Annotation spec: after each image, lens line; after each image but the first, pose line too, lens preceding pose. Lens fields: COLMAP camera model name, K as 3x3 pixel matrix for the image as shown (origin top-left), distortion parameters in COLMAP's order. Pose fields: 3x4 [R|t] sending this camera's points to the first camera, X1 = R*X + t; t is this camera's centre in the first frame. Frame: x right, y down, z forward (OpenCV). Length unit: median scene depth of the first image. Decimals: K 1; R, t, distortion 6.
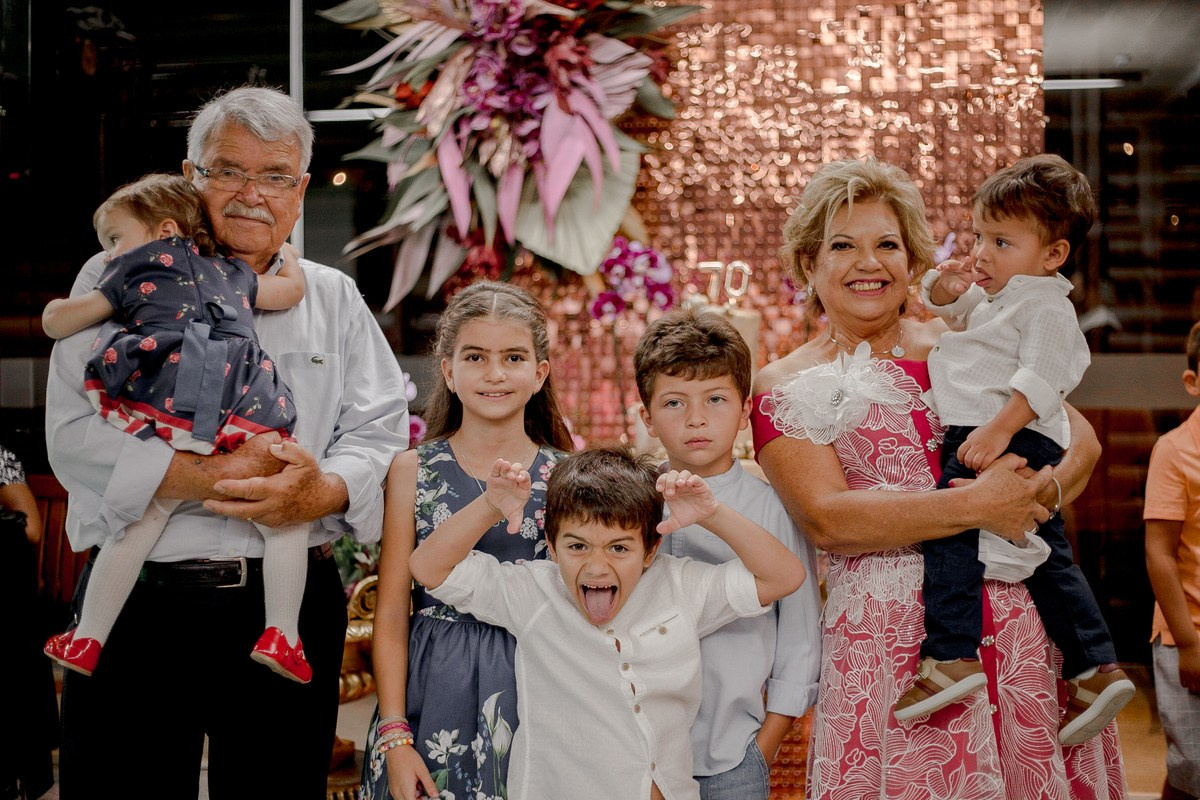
lens RADIAL K [[1733.1, 0, 600.0], [0, 1733.1, 400.0], [0, 0, 1]] dist [-0.378253, -0.085949]
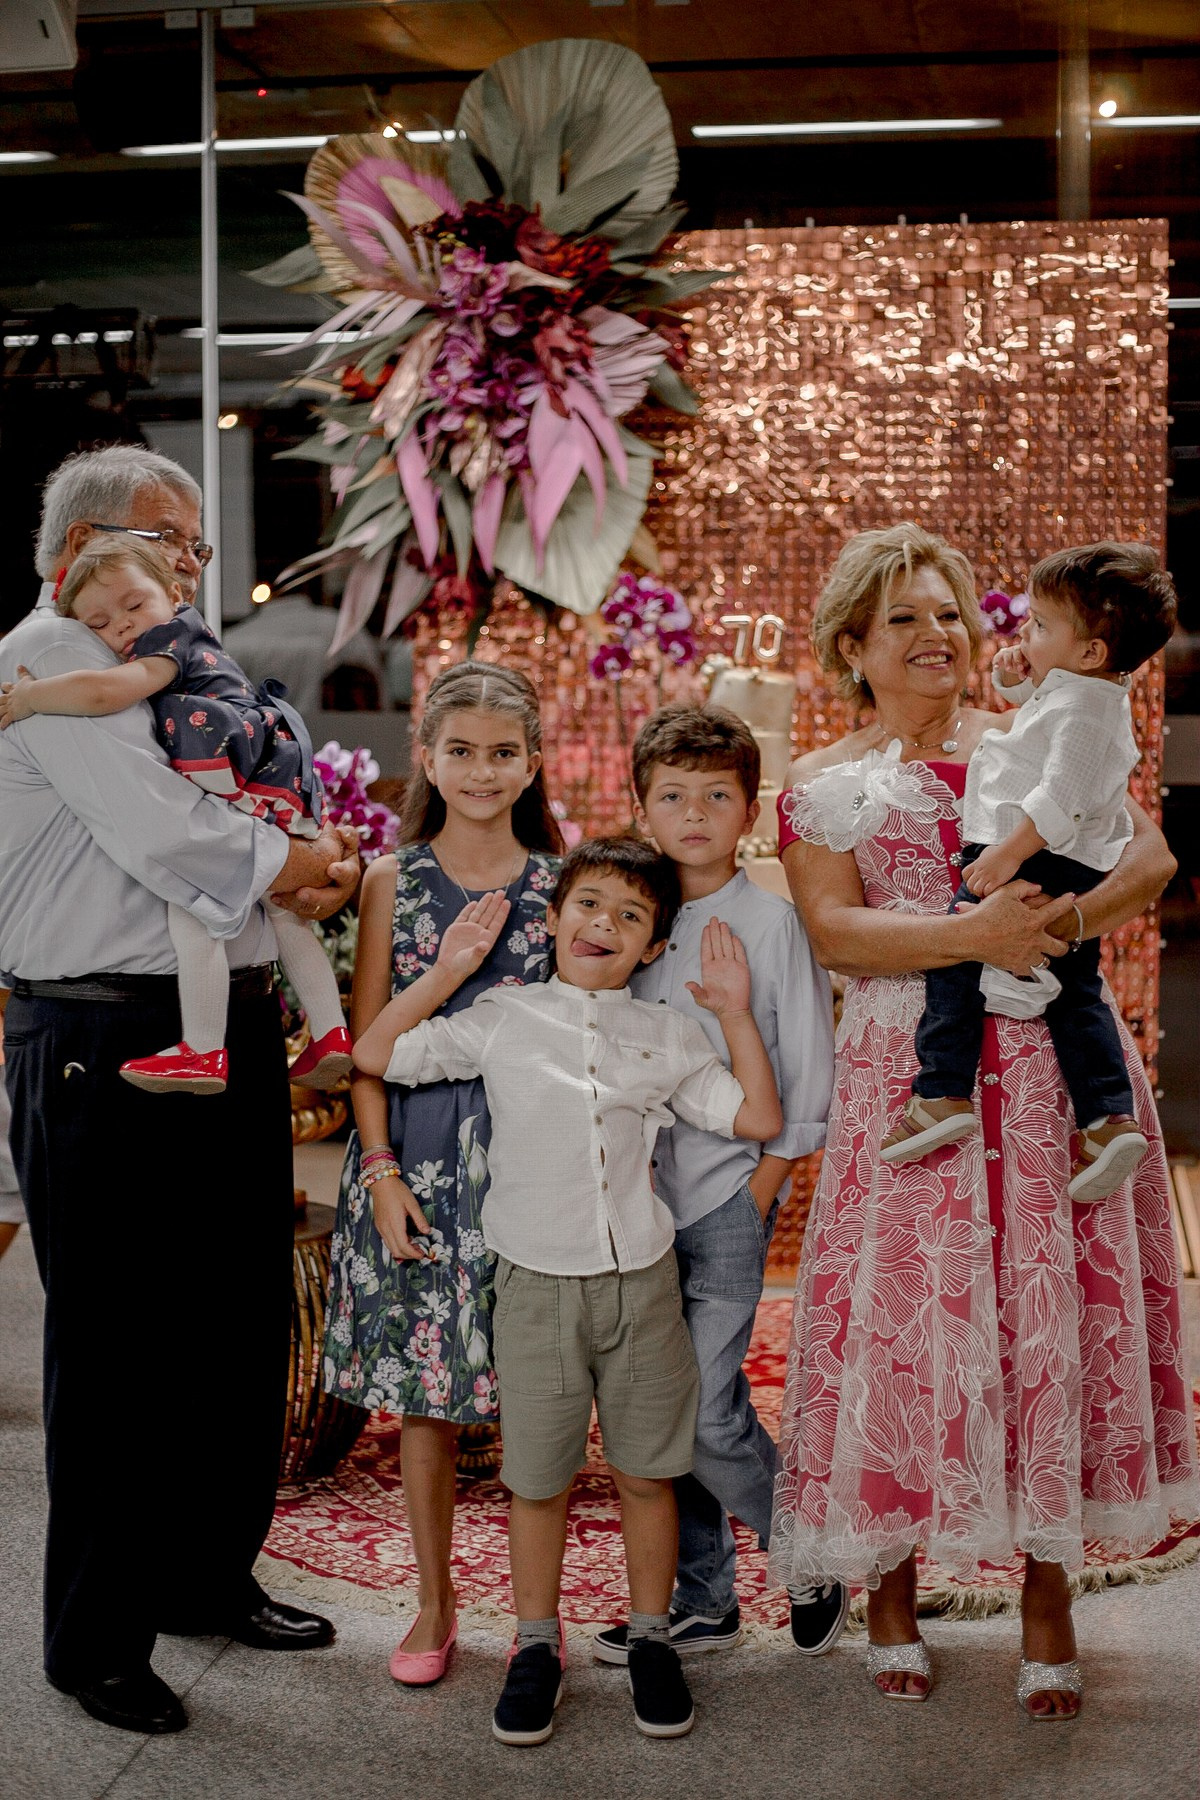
lens RADIAL K [[2599.7, 0, 600.0], [0, 2599.7, 900.0], [0, 0, 1]] dist [-0.378253, -0.085949]
pose [[0.999985, 0.005389, -0.000822, 0.000891], [-0.005322, 0.997716, 0.067342, -0.021652], [0.001183, -0.067337, 0.997730, -0.194532]]
